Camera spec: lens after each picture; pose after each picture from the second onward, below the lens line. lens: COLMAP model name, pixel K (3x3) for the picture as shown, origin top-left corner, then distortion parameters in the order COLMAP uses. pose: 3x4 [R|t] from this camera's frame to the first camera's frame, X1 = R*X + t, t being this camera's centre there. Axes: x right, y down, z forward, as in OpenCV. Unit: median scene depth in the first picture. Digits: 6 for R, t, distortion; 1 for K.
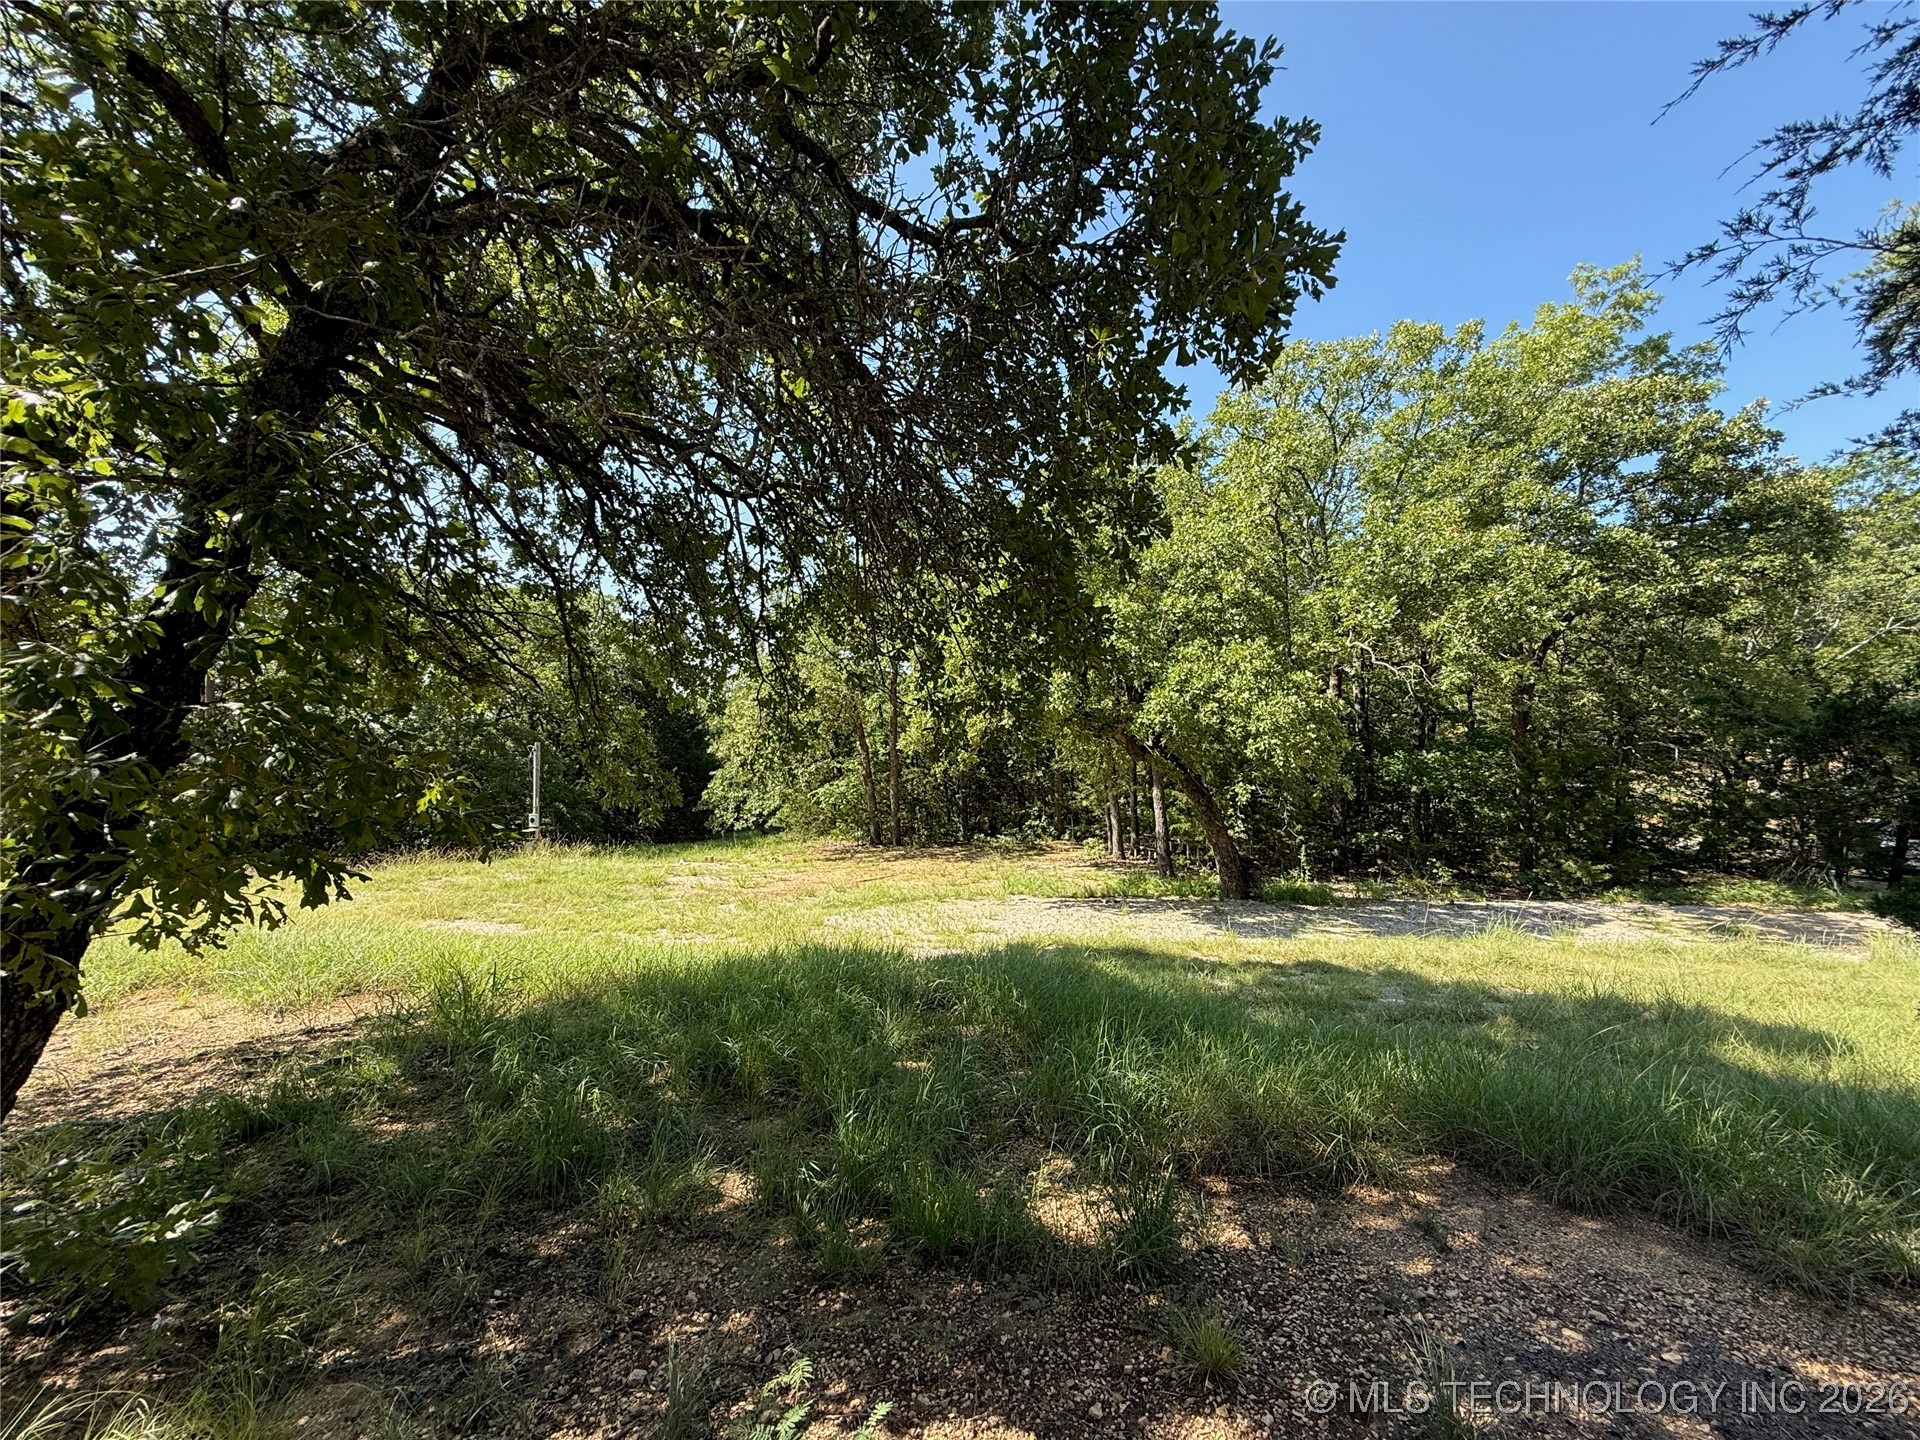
lens RADIAL K [[755.6, 0, 960.0], [0, 755.6, 720.0], [0, 0, 1]] dist [0.000633, 0.000156]
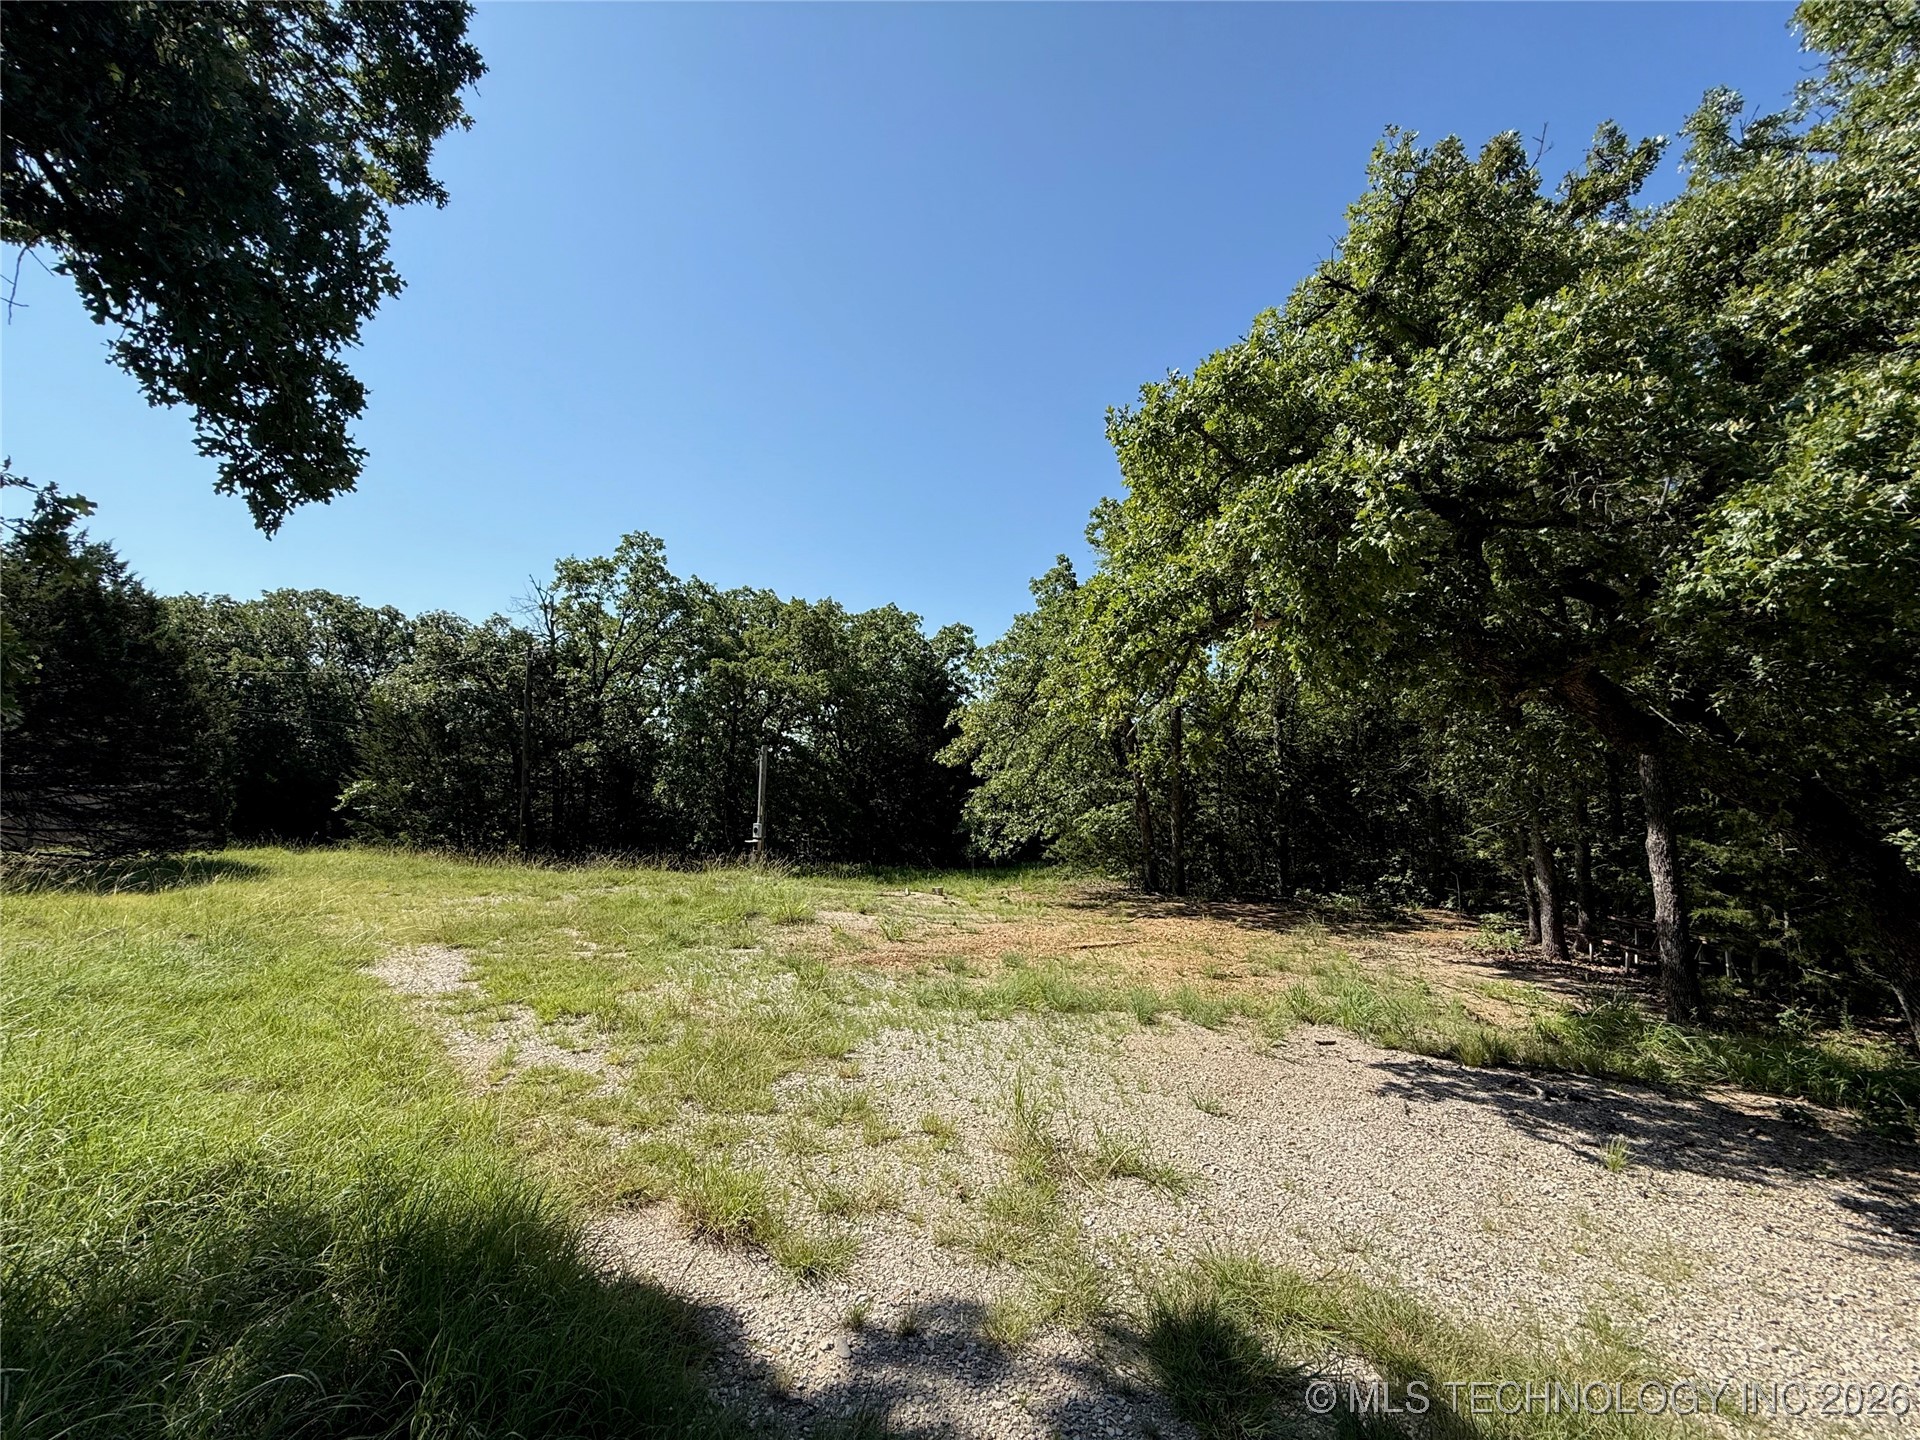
lens RADIAL K [[755.6, 0, 960.0], [0, 755.6, 720.0], [0, 0, 1]] dist [0.000633, 0.000156]
pose [[0.904919, -0.005924, -0.425543, 0.040040], [-0.012792, 0.999073, -0.041110, 0.029291], [0.425392, 0.042644, 0.904004, 0.239523]]
